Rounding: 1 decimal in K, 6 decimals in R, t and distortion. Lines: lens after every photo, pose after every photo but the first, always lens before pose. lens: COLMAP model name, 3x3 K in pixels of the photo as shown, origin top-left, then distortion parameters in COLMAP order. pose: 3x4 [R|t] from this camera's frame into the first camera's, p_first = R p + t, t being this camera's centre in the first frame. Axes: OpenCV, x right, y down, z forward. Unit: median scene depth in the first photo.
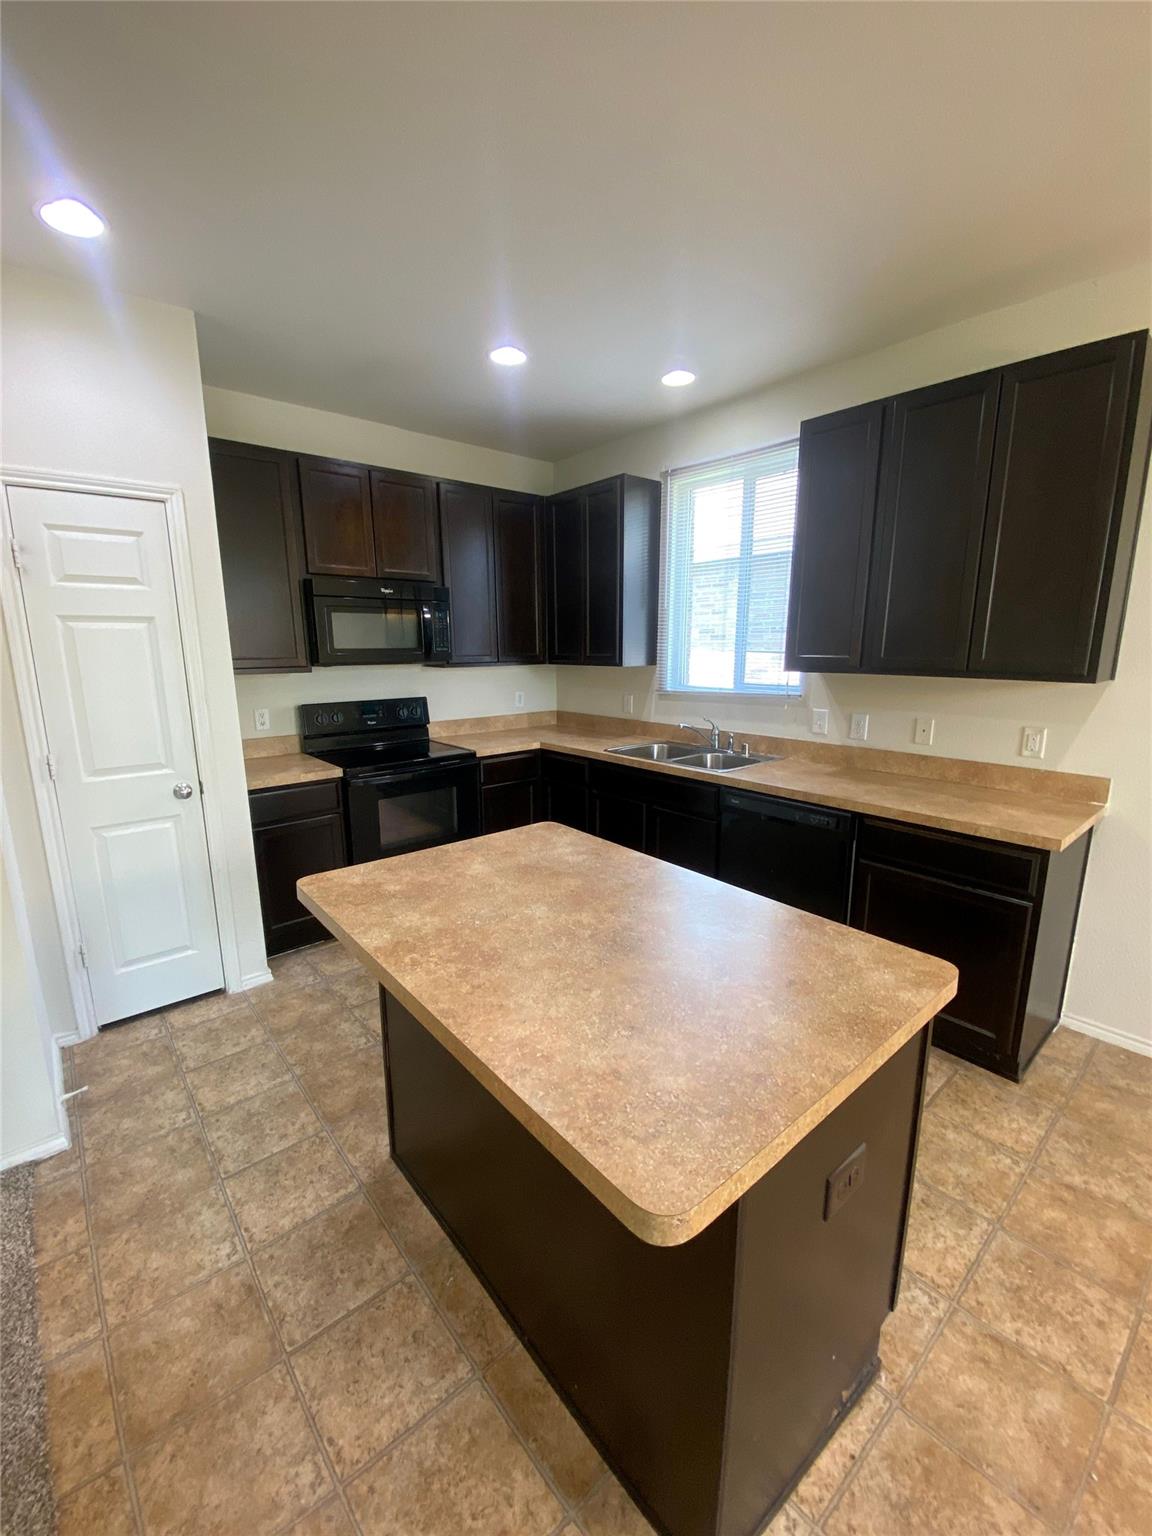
lens RADIAL K [[638.8, 0, 577.1], [0, 638.8, 769.7], [0, 0, 1]] dist [-0.001941, -0.000243]
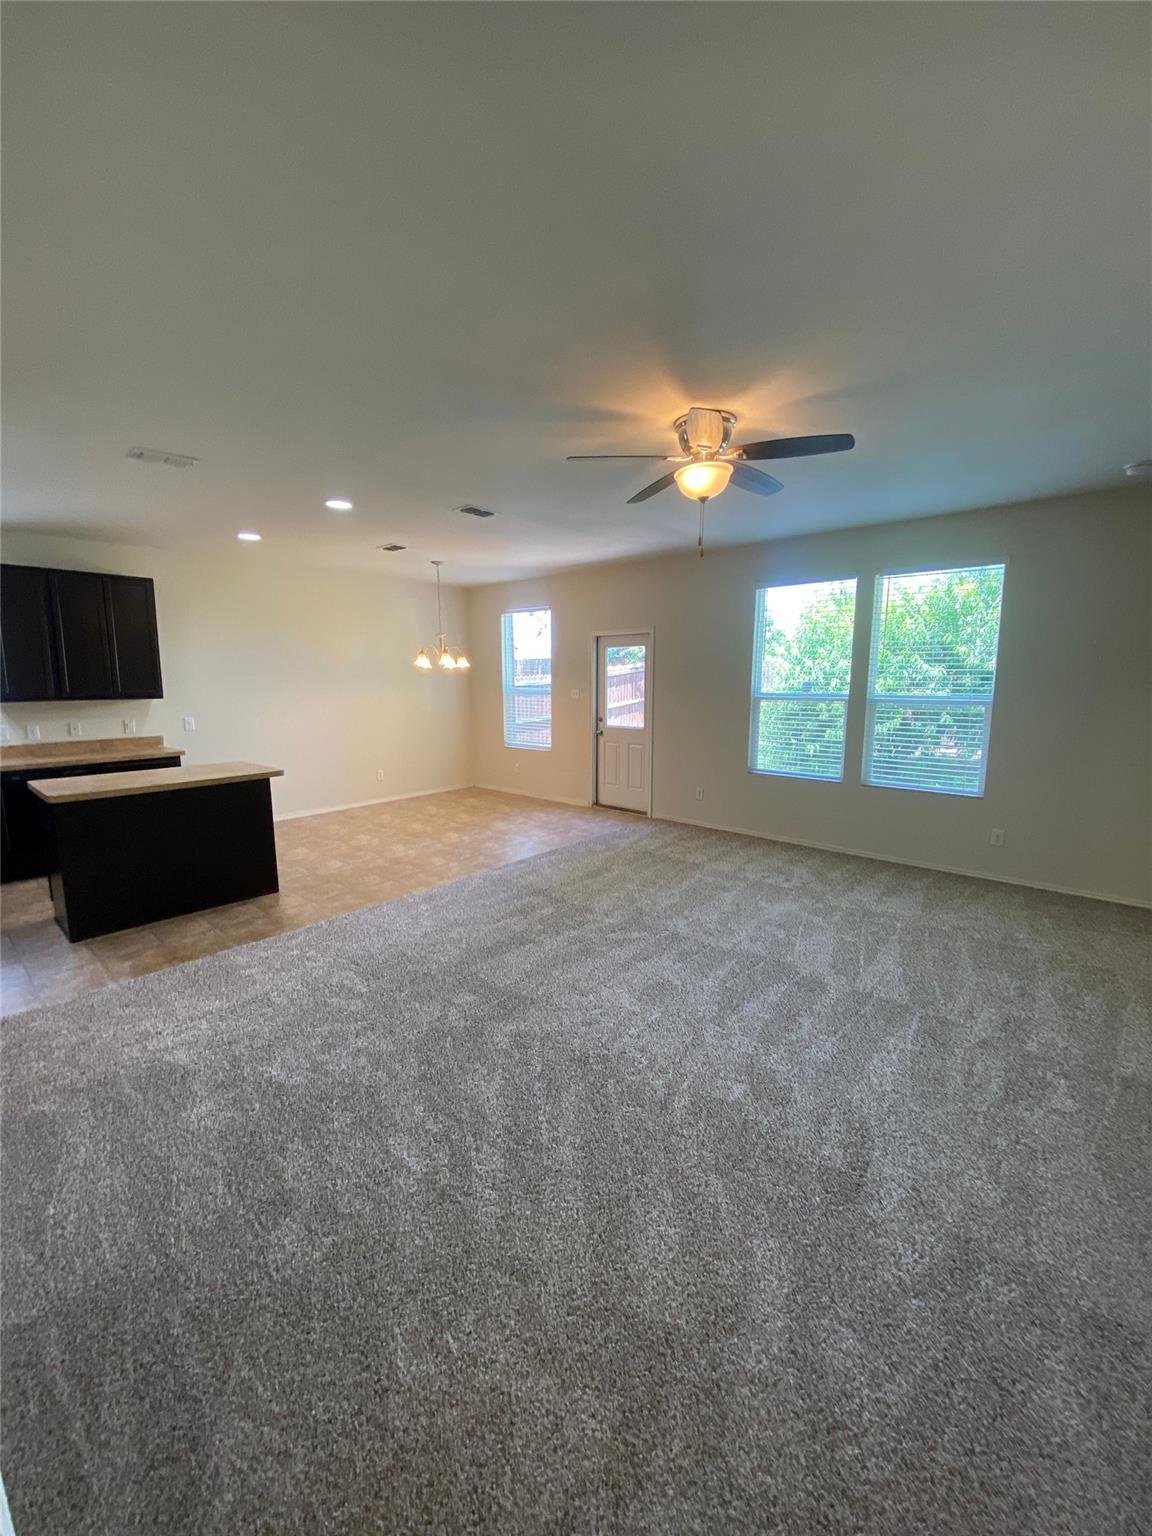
lens RADIAL K [[638.8, 0, 577.9], [0, 638.8, 768.2], [0, 0, 1]] dist [-0.001941, -0.000243]
pose [[-0.133873, -0.129378, 0.982517, -1.919162], [0.208215, 0.965639, 0.155526, 0.087533], [-0.968878, 0.225395, -0.102335, -0.350051]]
